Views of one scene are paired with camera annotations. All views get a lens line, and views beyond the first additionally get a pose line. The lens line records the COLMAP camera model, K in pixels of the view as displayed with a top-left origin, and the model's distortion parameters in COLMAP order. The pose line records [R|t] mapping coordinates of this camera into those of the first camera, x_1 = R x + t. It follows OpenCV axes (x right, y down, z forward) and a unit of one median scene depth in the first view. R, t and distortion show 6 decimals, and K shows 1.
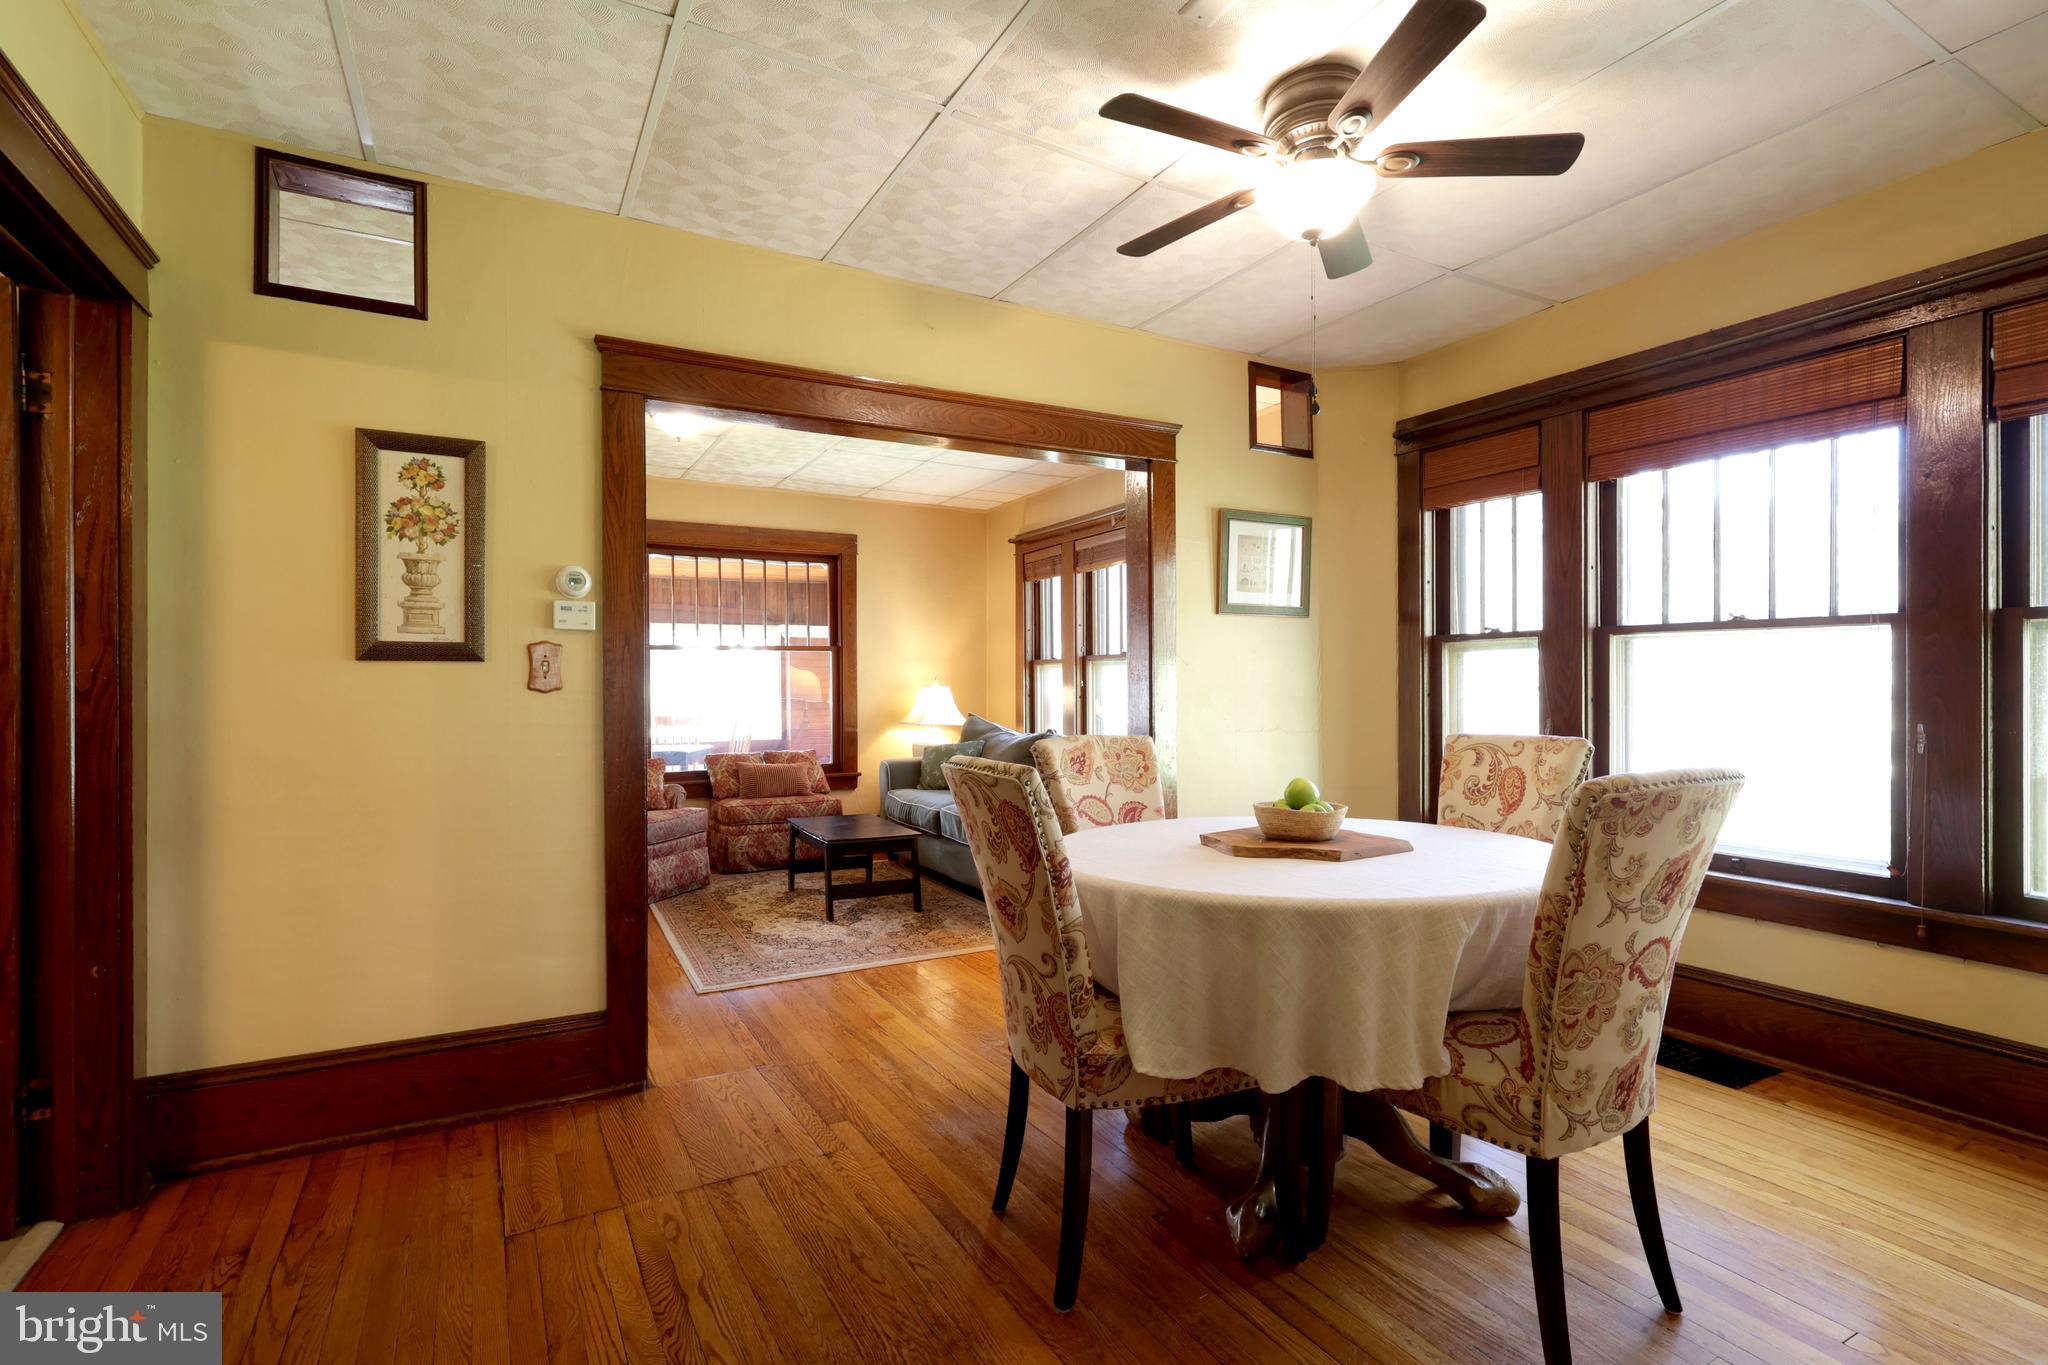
lens RADIAL K [[940.3, 0, 1024.0], [0, 940.3, 682.5], [0, 0, 1]] dist [0.001144, 0.000323]
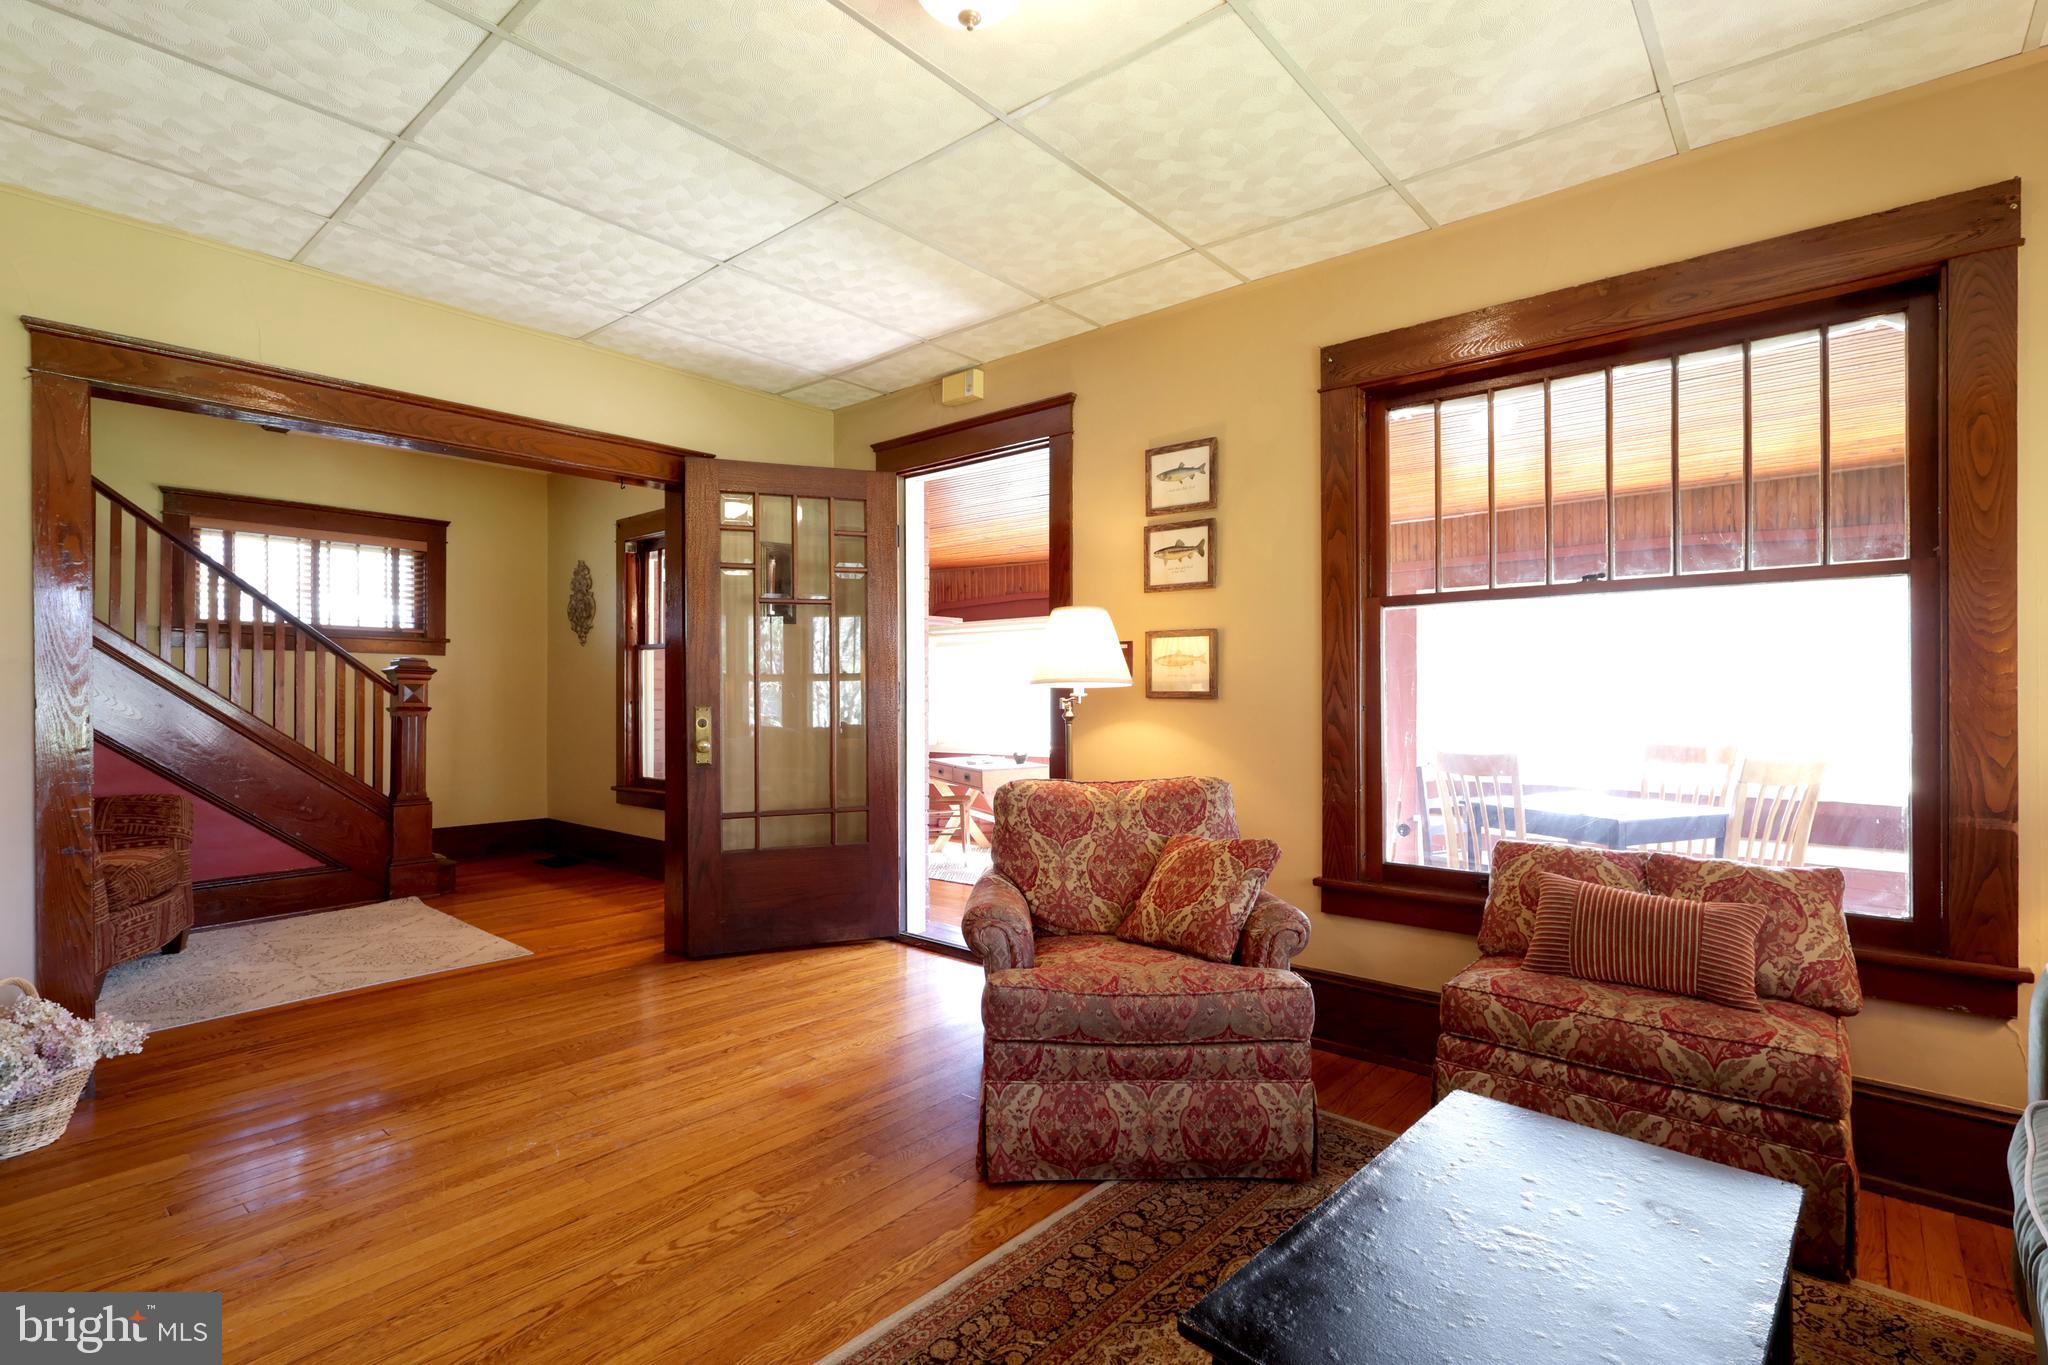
lens RADIAL K [[940.3, 0, 1024.0], [0, 940.3, 682.5], [0, 0, 1]] dist [0.001144, 0.000323]
pose [[0.329578, -0.000487, -0.944128, -0.000665], [-0.000140, 1.000000, -0.000564, 0.005321], [0.944128, 0.000318, 0.329578, 0.598085]]
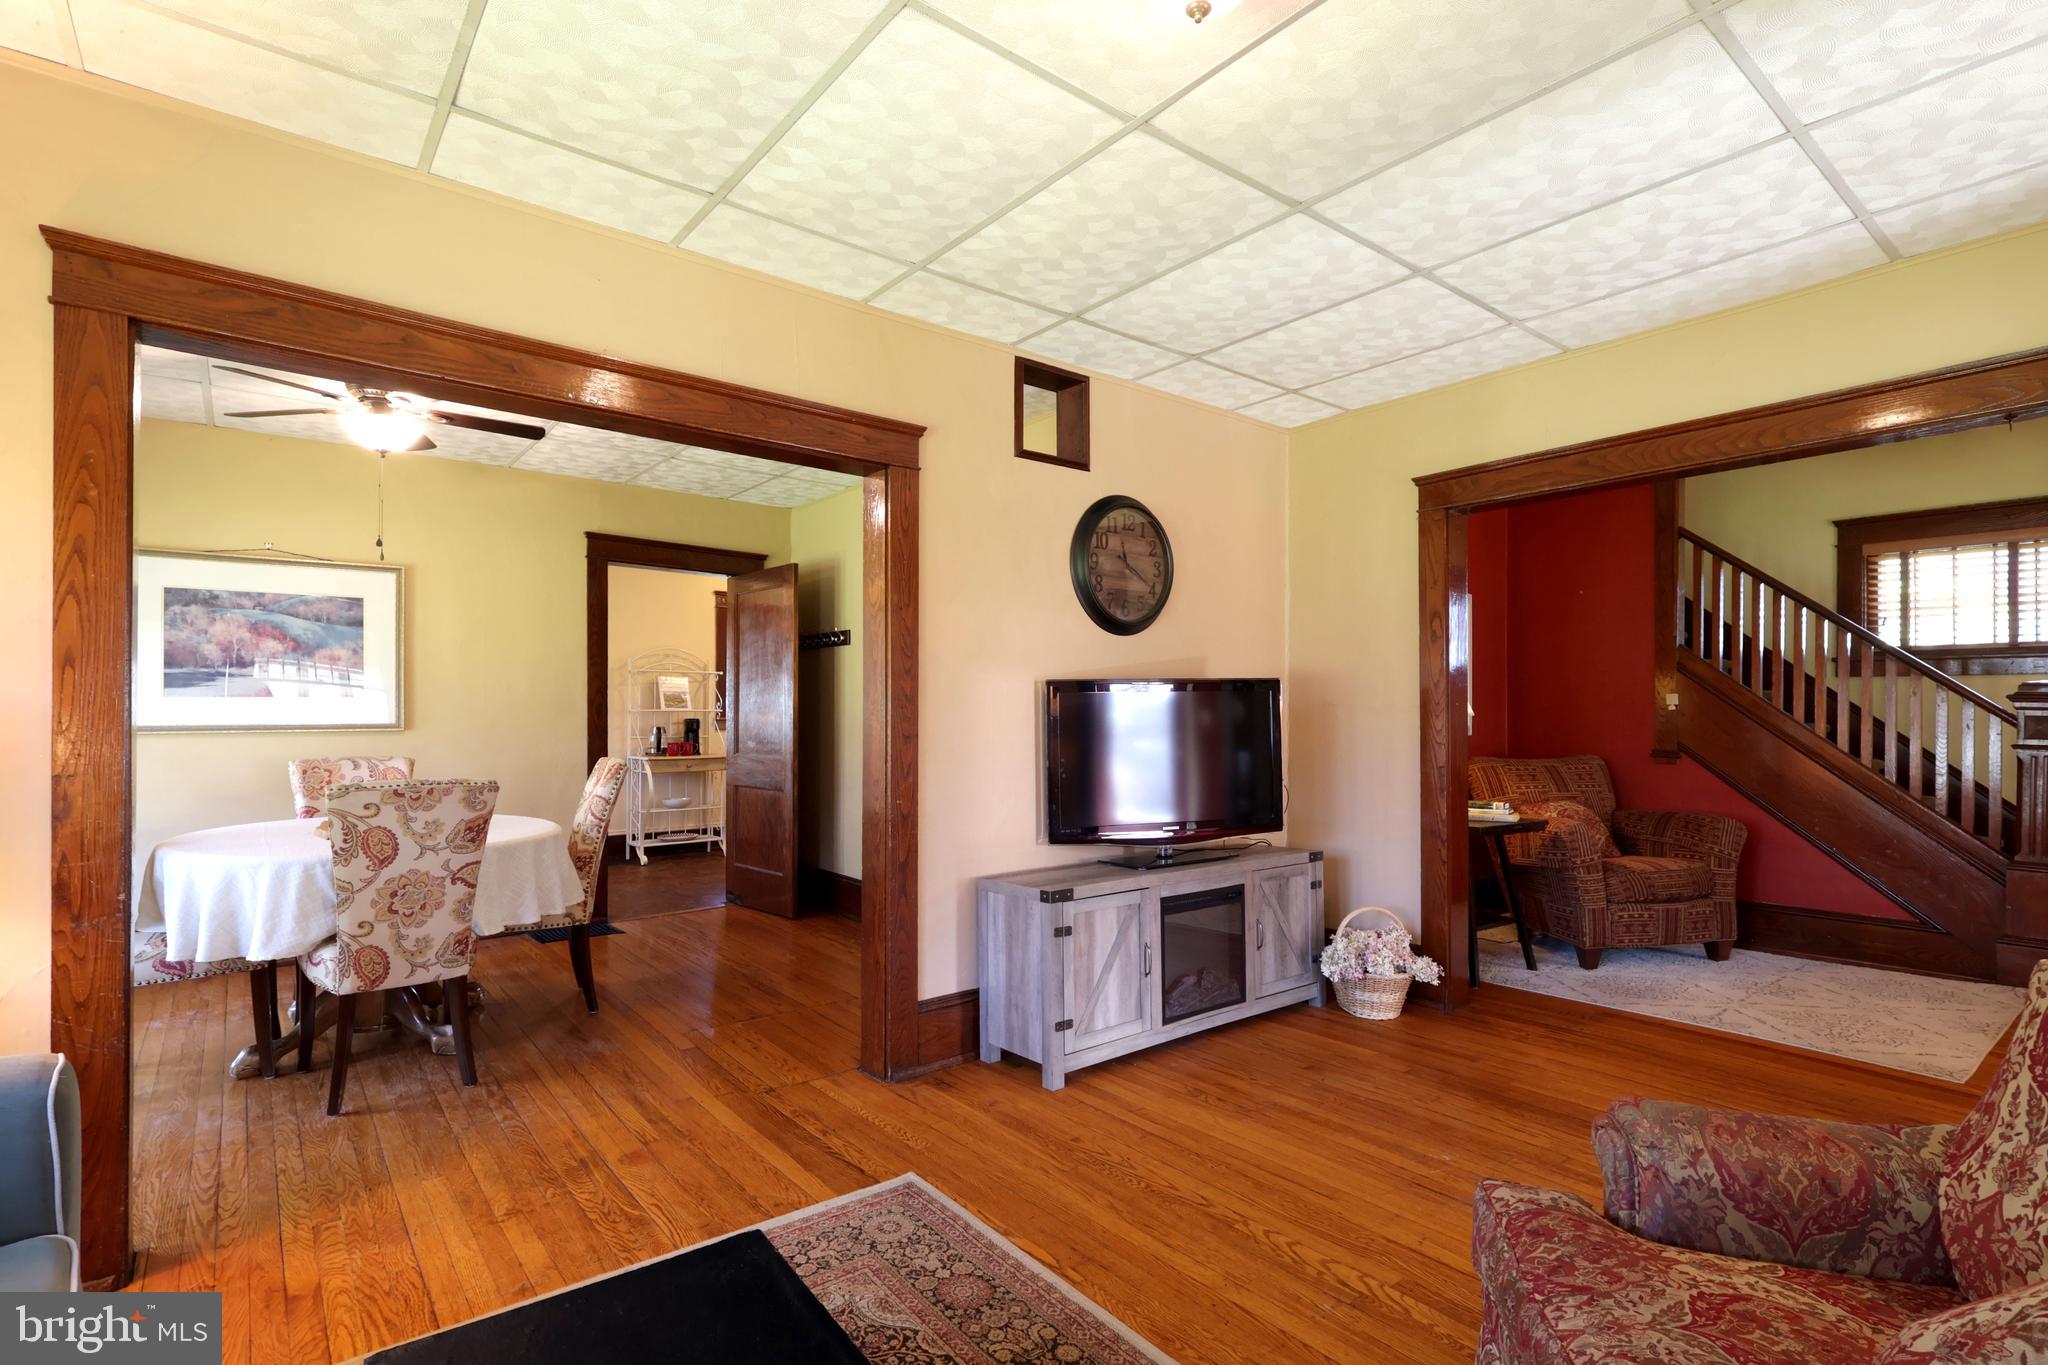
lens RADIAL K [[970.4, 0, 1024.0], [0, 970.4, 682.5], [0, 0, 1]] dist [-0.002928, -0.000220]
pose [[-0.988180, 0.001742, -0.153288, -0.166546], [0.006737, 0.999463, -0.032068, 0.000473], [0.153149, -0.032722, -0.987661, 0.896082]]
